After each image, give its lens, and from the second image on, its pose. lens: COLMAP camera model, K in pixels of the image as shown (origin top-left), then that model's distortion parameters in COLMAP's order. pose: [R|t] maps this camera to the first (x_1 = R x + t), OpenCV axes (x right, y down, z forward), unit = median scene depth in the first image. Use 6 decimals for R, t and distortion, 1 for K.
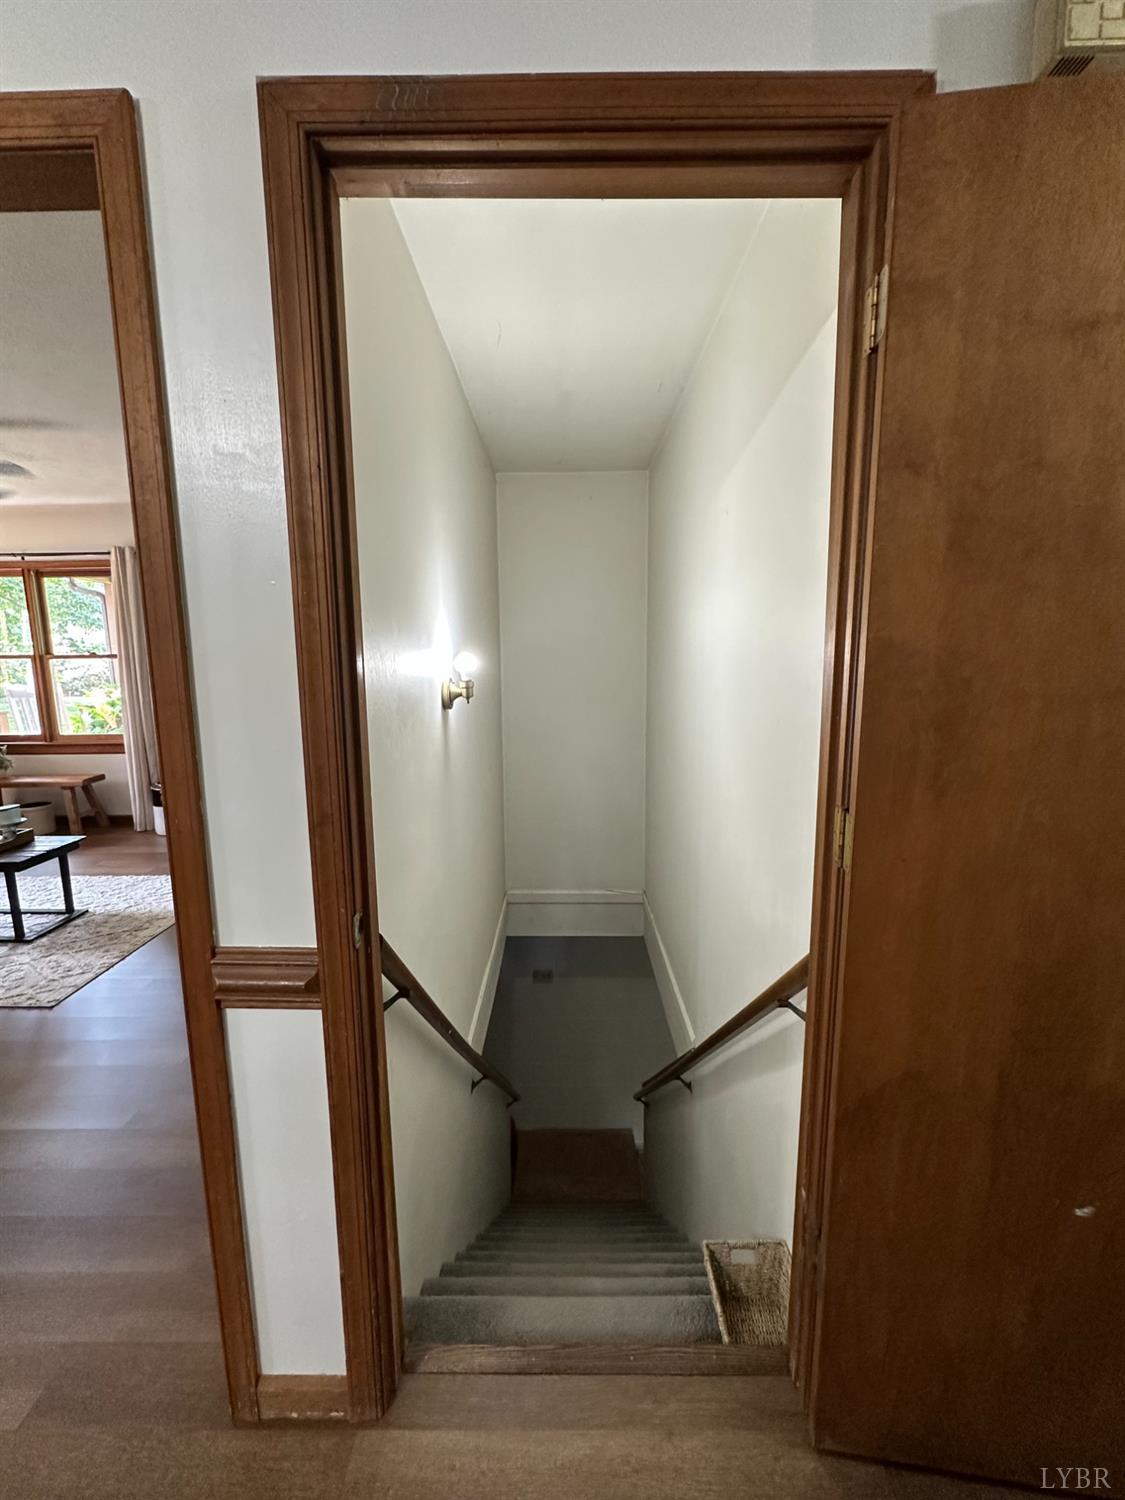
lens RADIAL K [[653.5, 0, 559.7], [0, 653.5, 758.3], [0, 0, 1]] dist [-0.003186, 0.001684]
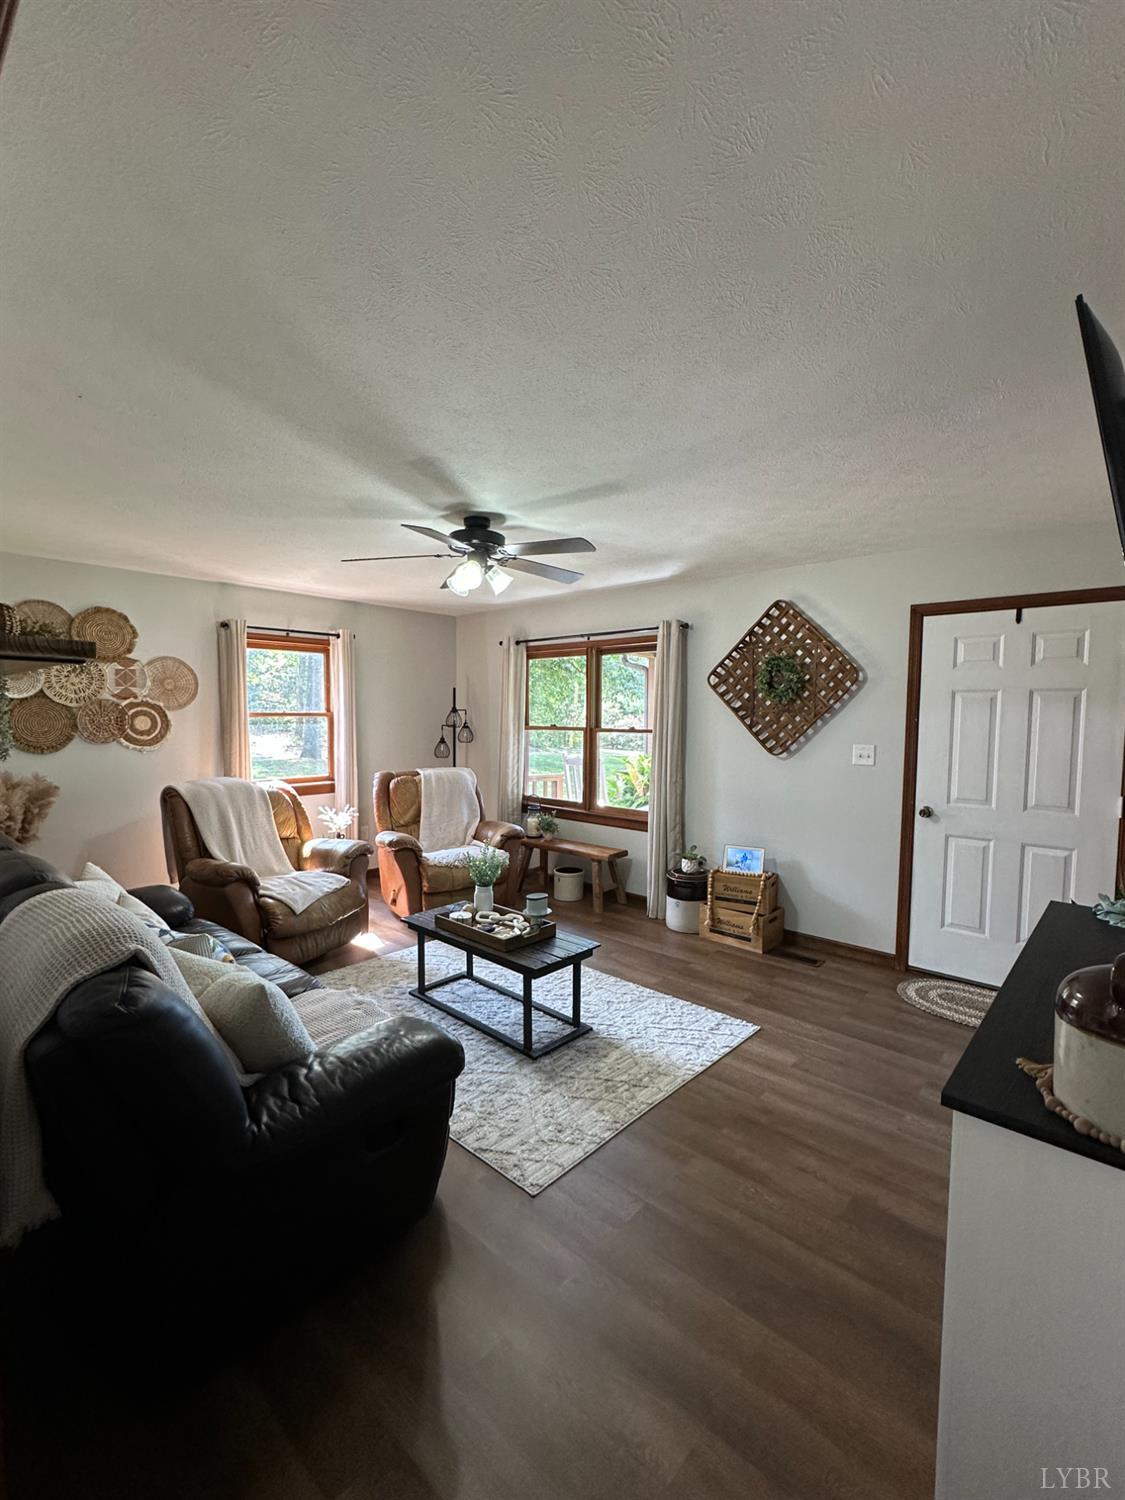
lens RADIAL K [[653.5, 0, 561.2], [0, 653.5, 754.2], [0, 0, 1]] dist [-0.003186, 0.001684]
pose [[0.747874, 0.056646, -0.661419, -0.137531], [-0.122690, 0.990983, -0.053856, -0.055106], [0.652404, 0.121427, 0.748080, 0.192059]]
